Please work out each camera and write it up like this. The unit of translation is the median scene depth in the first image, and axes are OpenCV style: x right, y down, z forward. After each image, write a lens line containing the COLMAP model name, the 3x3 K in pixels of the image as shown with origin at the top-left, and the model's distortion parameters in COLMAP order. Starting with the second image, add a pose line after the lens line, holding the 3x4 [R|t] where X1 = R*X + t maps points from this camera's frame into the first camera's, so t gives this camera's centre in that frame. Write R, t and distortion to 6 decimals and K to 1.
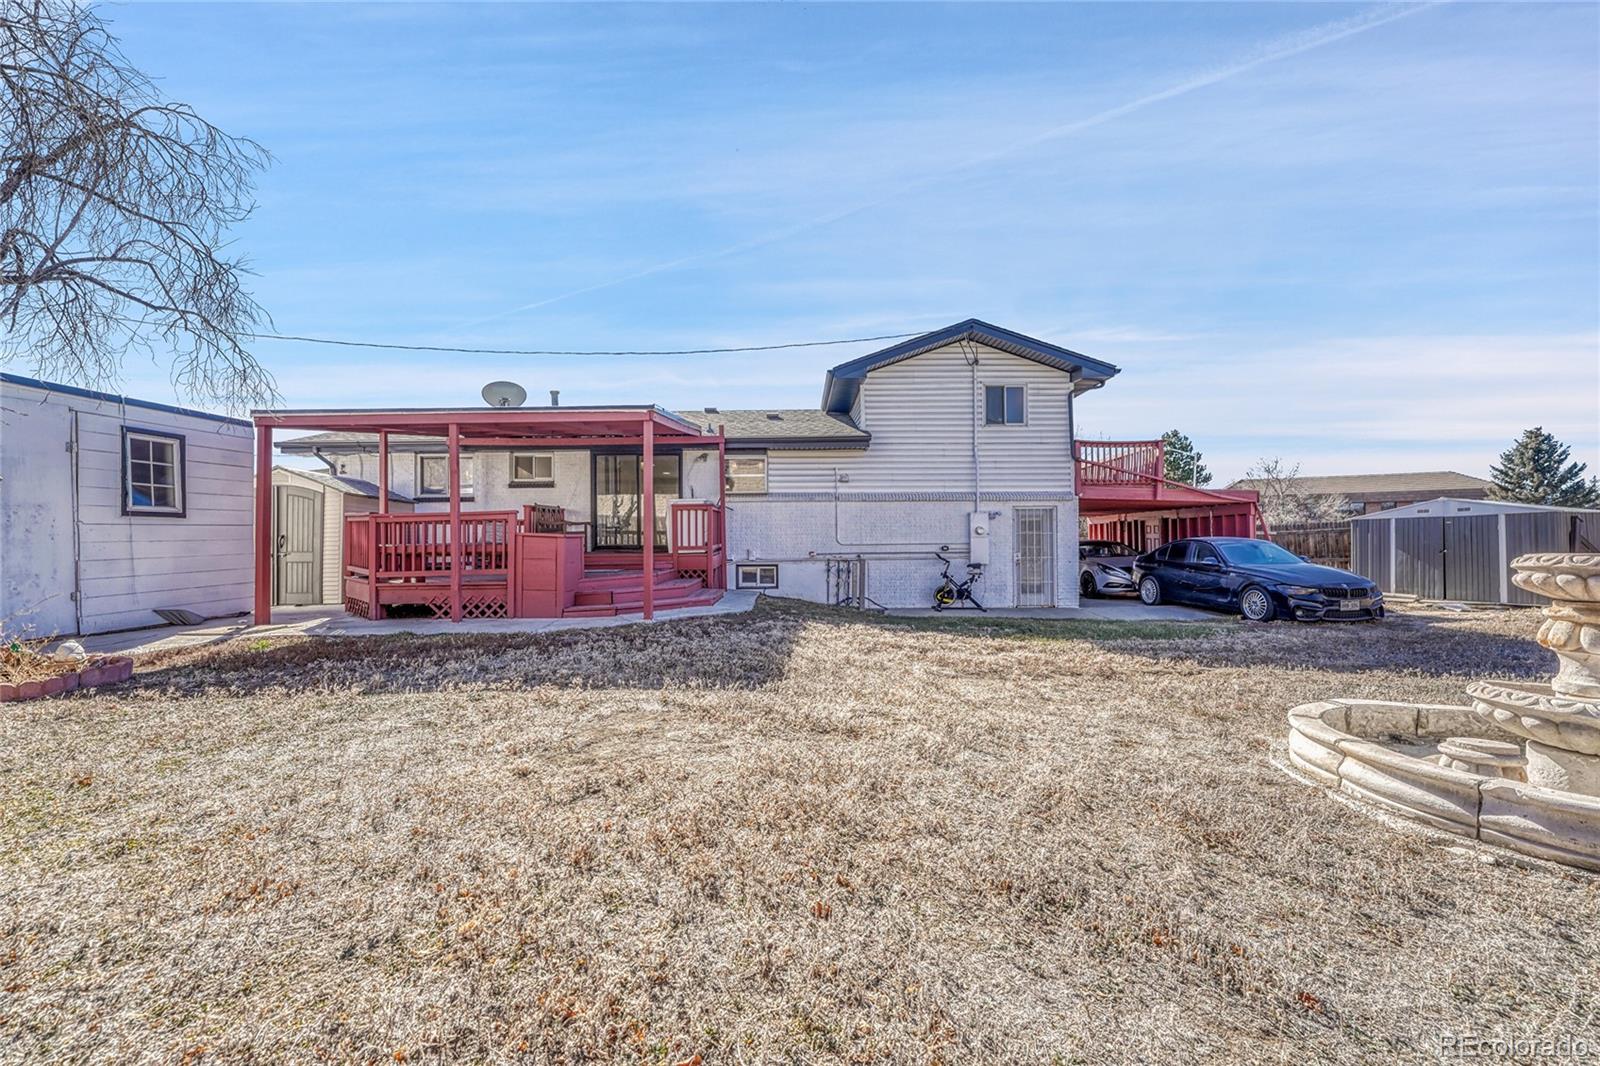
lens RADIAL K [[648.7, 0, 804.4], [0, 648.7, 543.3], [0, 0, 1]] dist [-0.003554, -0.000205]
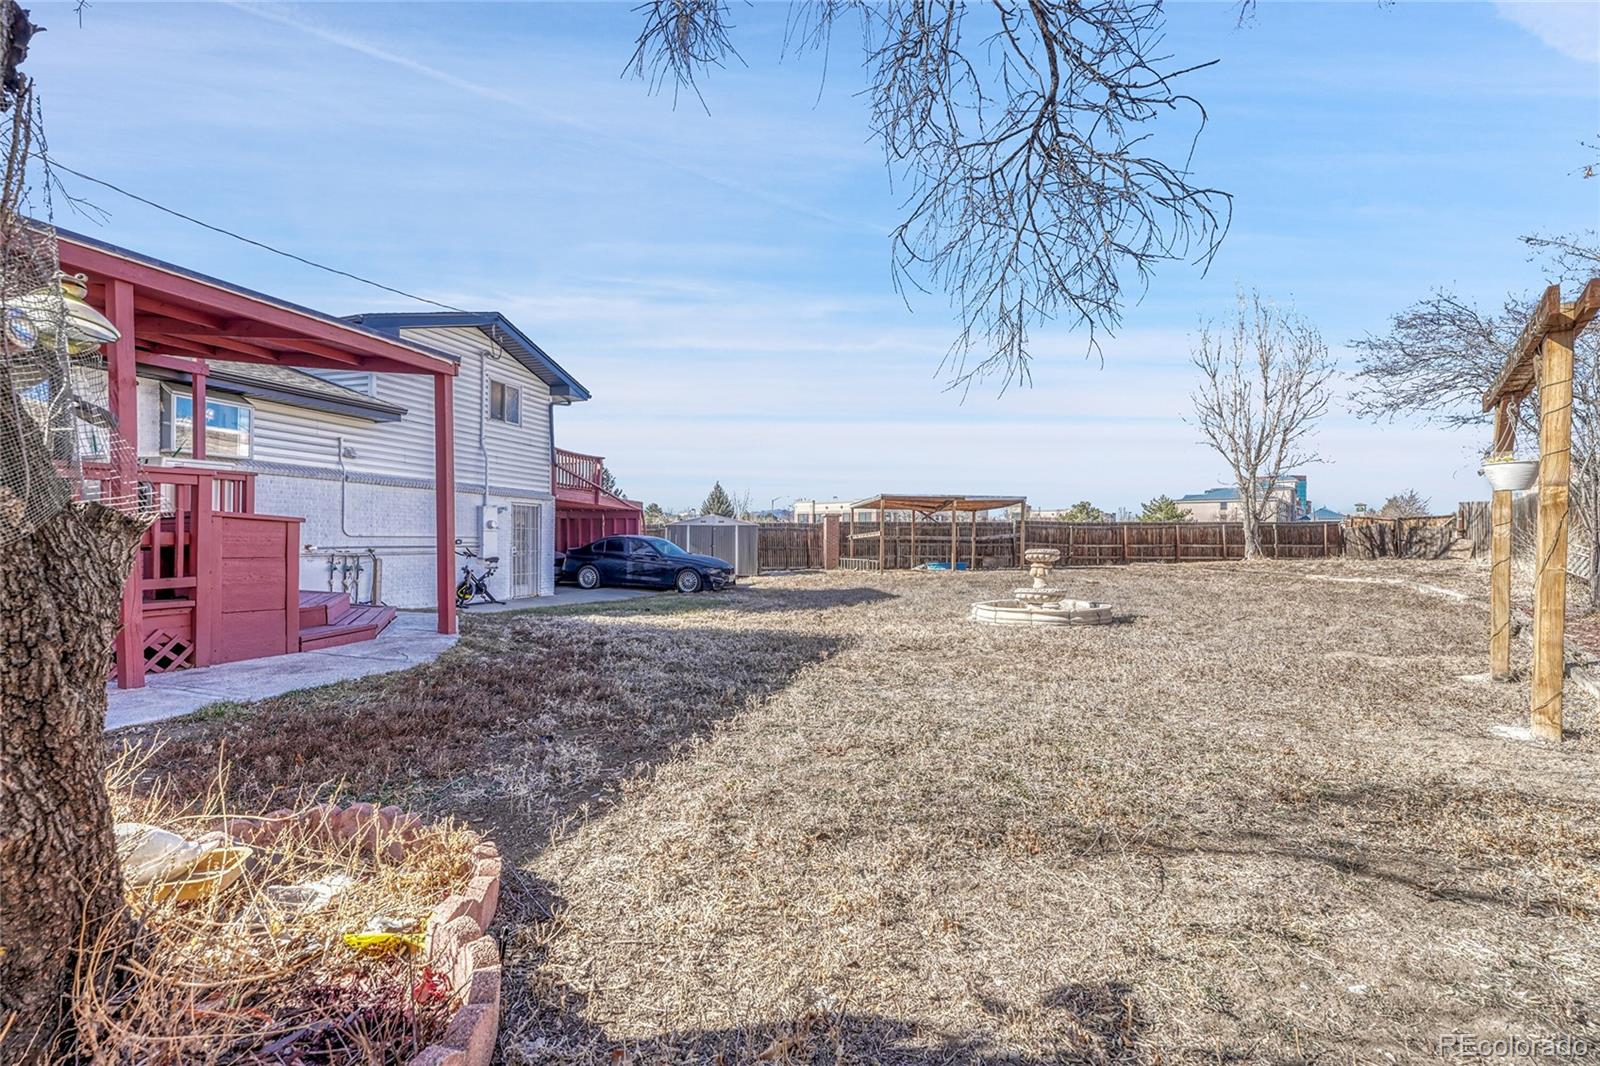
lens RADIAL K [[648.7, 0, 806.2], [0, 648.7, 543.7], [0, 0, 1]] dist [-0.003554, -0.000205]
pose [[0.321564, 0.005265, 0.946873, -0.516972], [-0.016912, 0.999857, 0.000184, 0.001758], [-0.946737, -0.016072, 0.321607, 0.215548]]
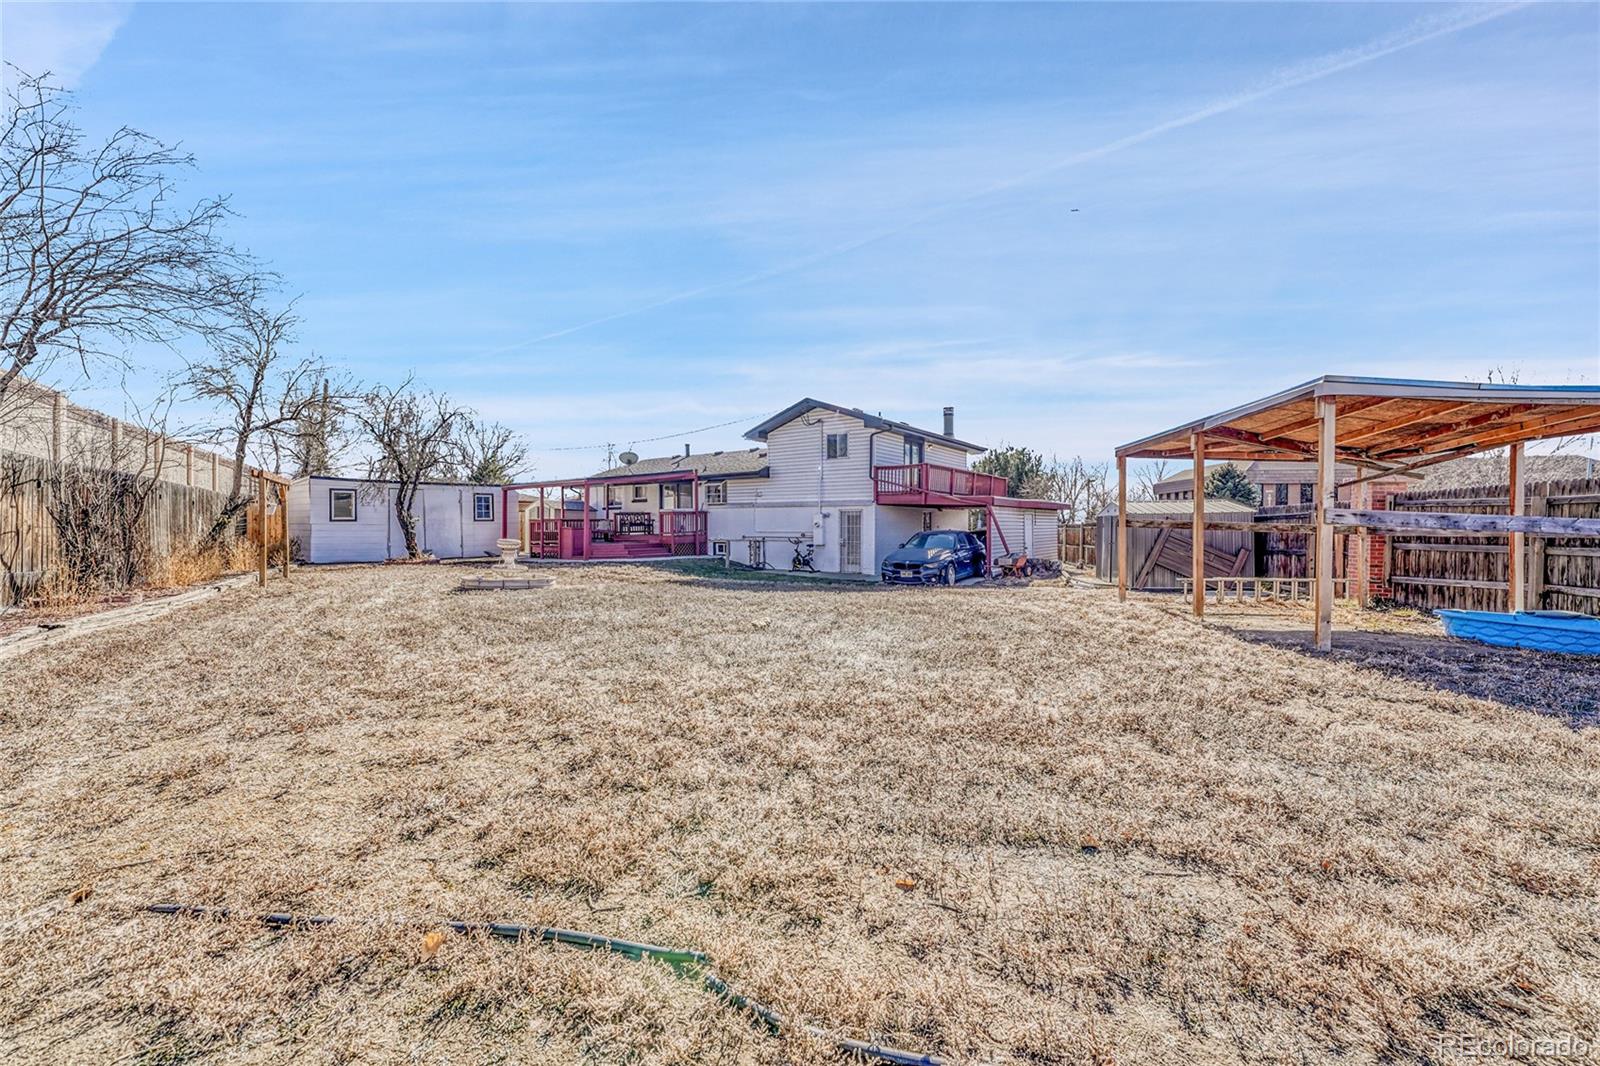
lens RADIAL K [[648.7, 0, 803.4], [0, 648.7, 534.2], [0, 0, 1]] dist [-0.003554, -0.000205]
pose [[0.807668, 0.014264, -0.589465, 1.206345], [-0.004448, 0.999826, 0.018099, -0.024751], [0.589621, -0.011996, 0.807591, -0.351974]]
